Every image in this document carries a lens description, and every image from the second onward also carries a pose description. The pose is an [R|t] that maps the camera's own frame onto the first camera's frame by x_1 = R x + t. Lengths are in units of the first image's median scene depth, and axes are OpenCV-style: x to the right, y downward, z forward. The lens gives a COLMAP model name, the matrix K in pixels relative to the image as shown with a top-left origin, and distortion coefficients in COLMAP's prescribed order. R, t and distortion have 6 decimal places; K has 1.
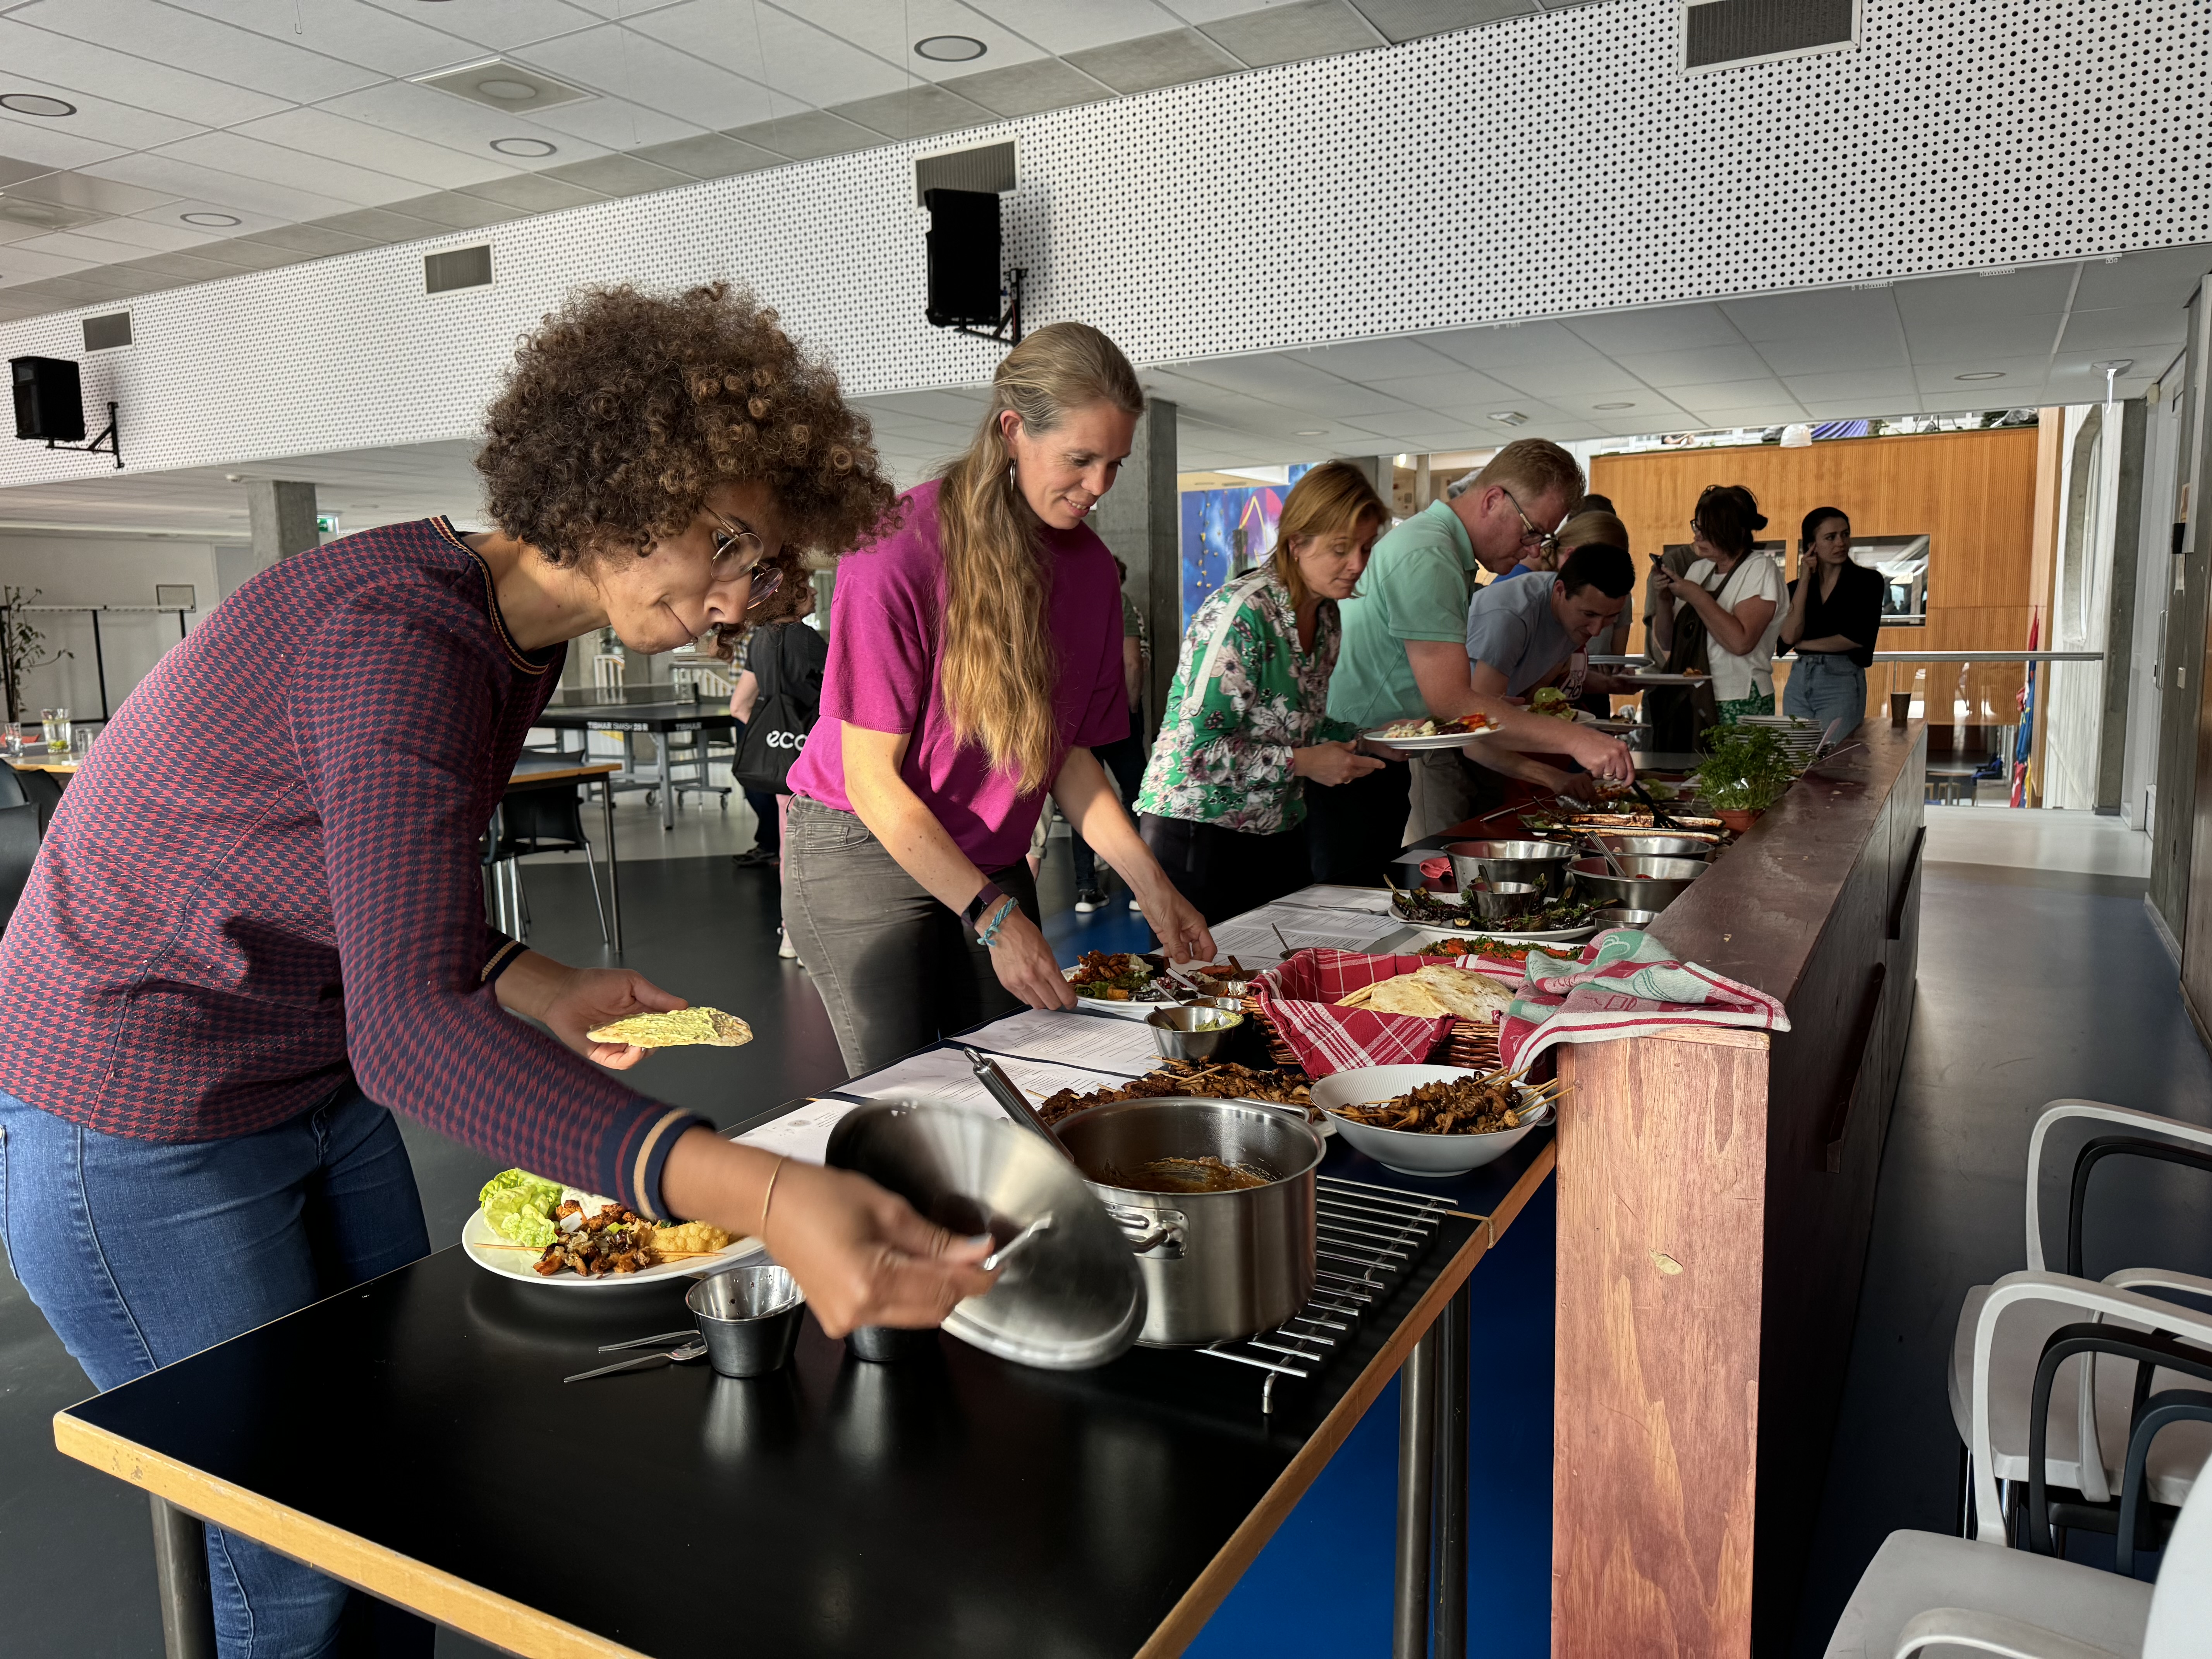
lens RADIAL K [[1575.9, 0, 1125.8], [0, 1575.9, 839.2], [0, 0, 1]] dist [0.003501, -0.013013]
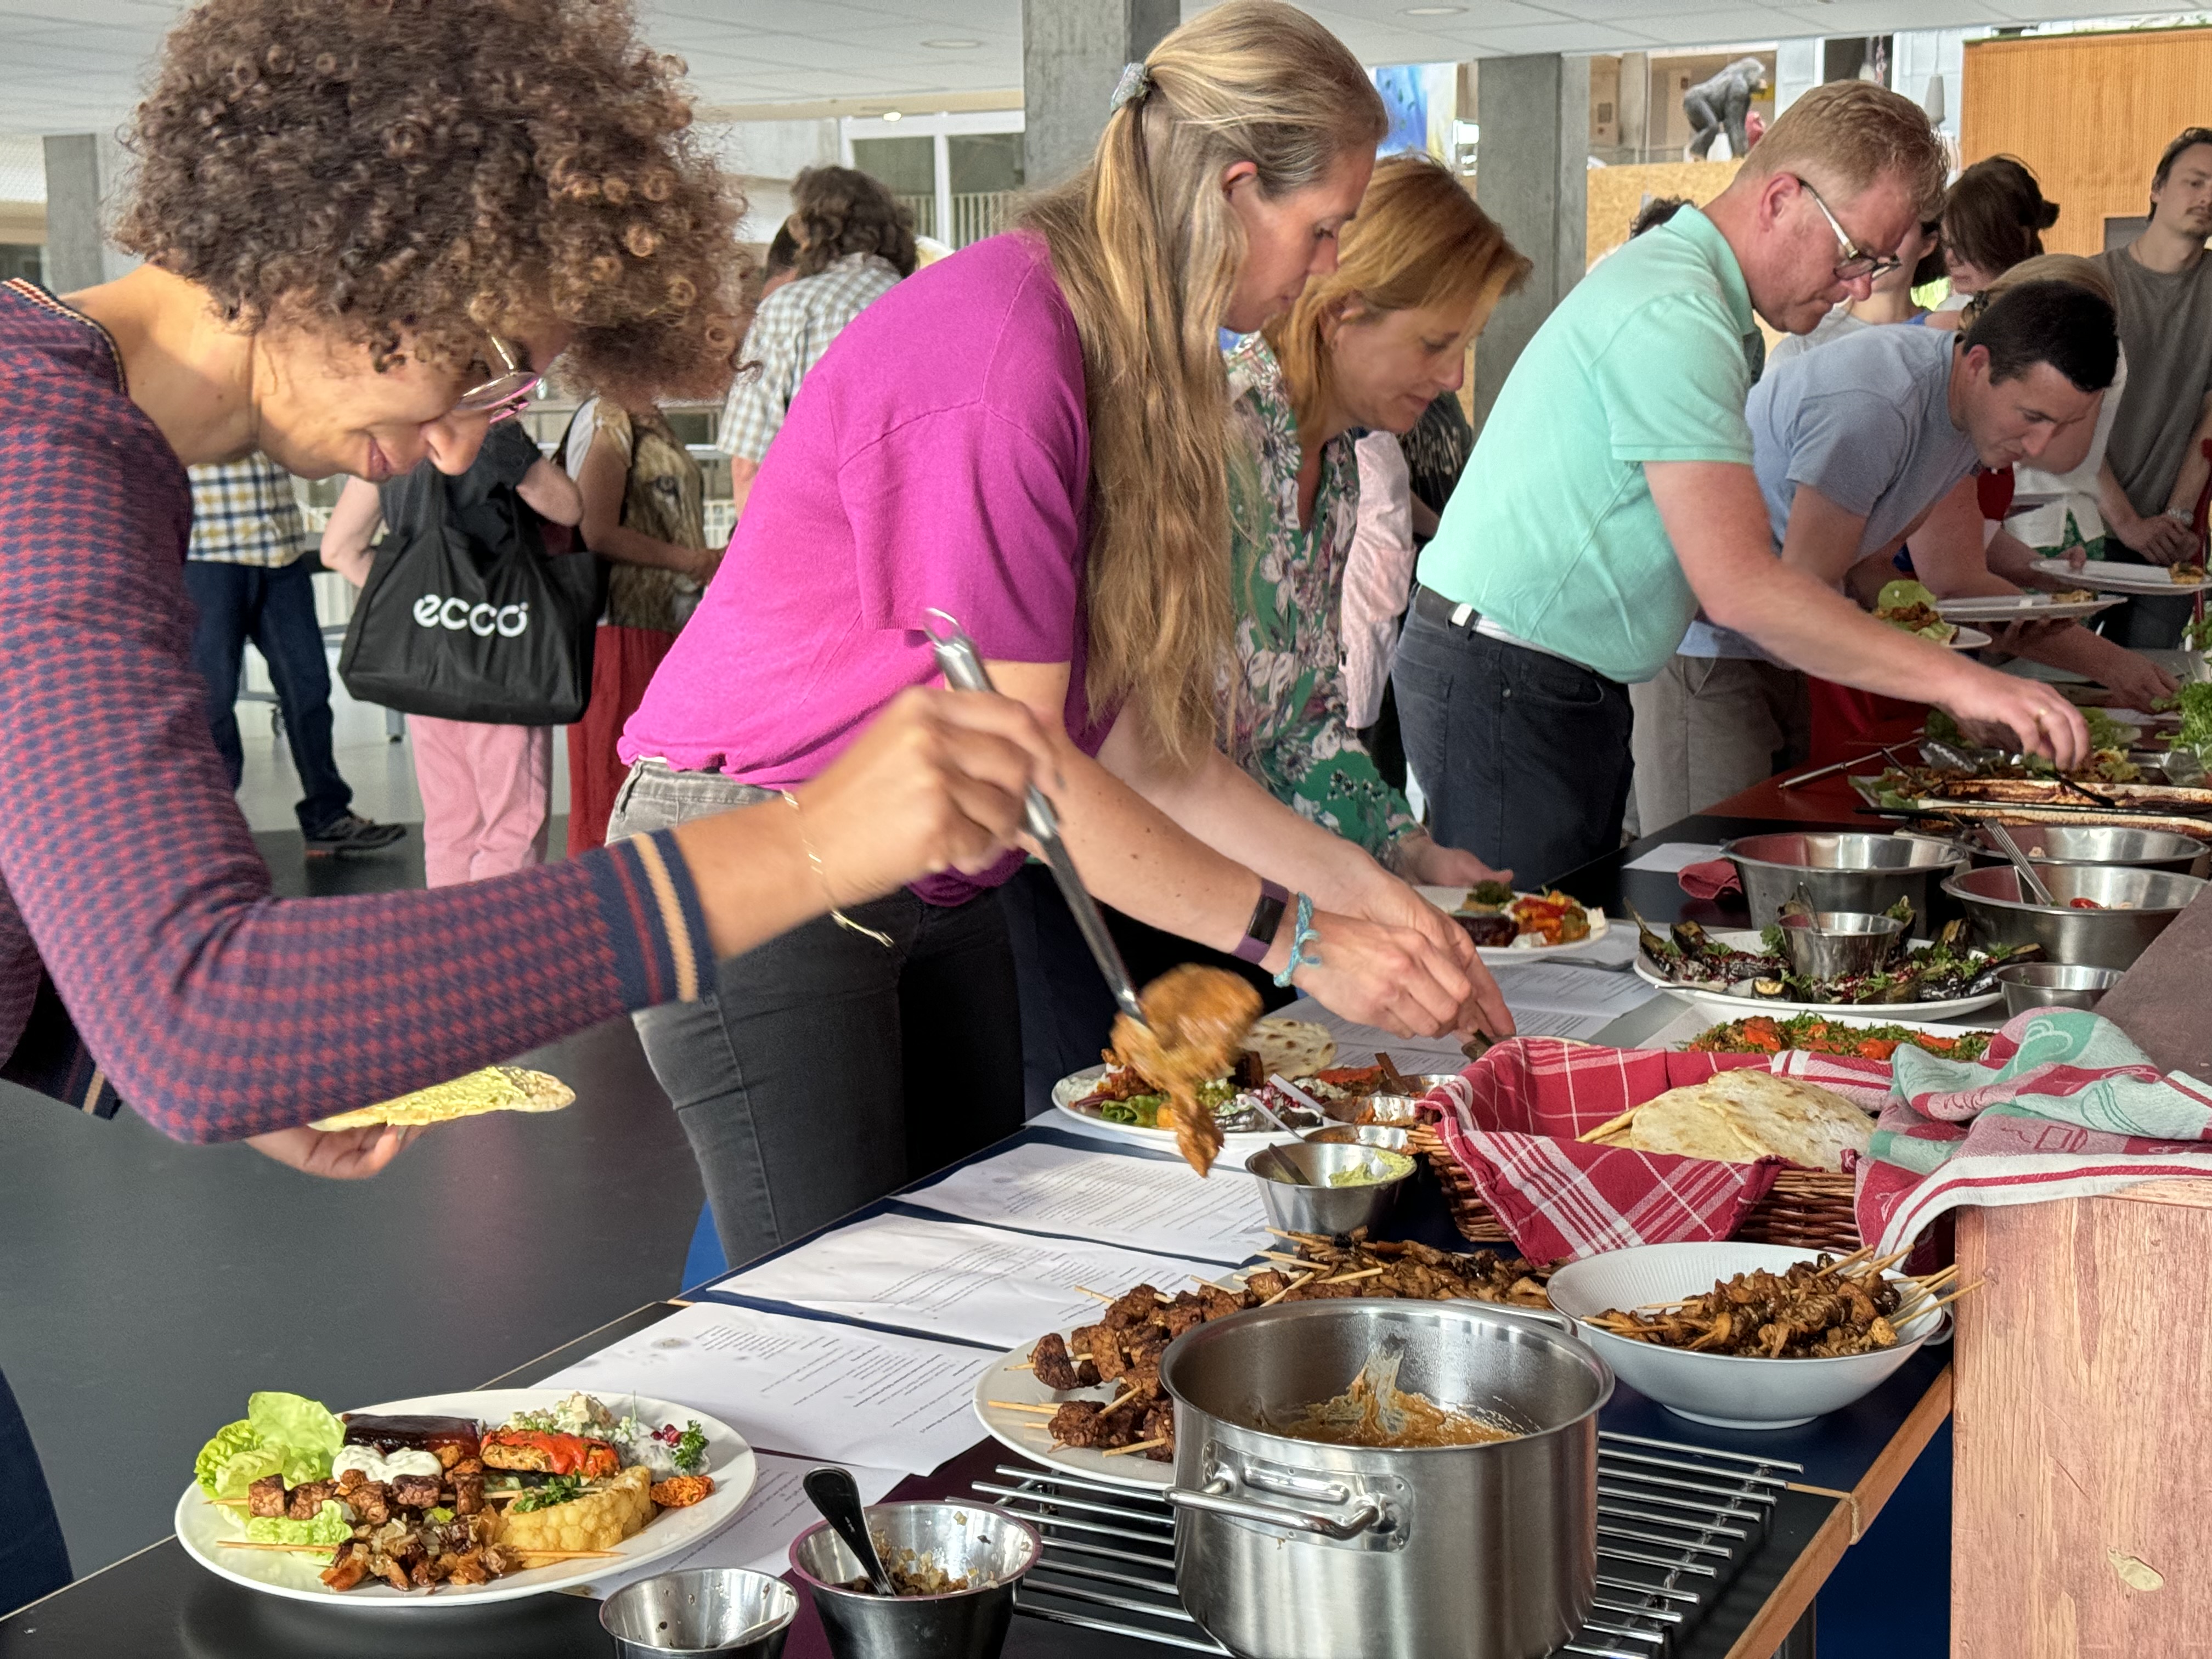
lens RADIAL K [[3061.1, 0, 1096.6], [0, 3061.1, 822.8], [0, 0, 1]] dist [0.001911, 0.000000]
pose [[0.999932, -0.001145, 0.011566, -0.065371], [0.001033, 0.999952, 0.009700, -0.027779], [-0.011577, -0.009688, 0.999886, -0.156923]]
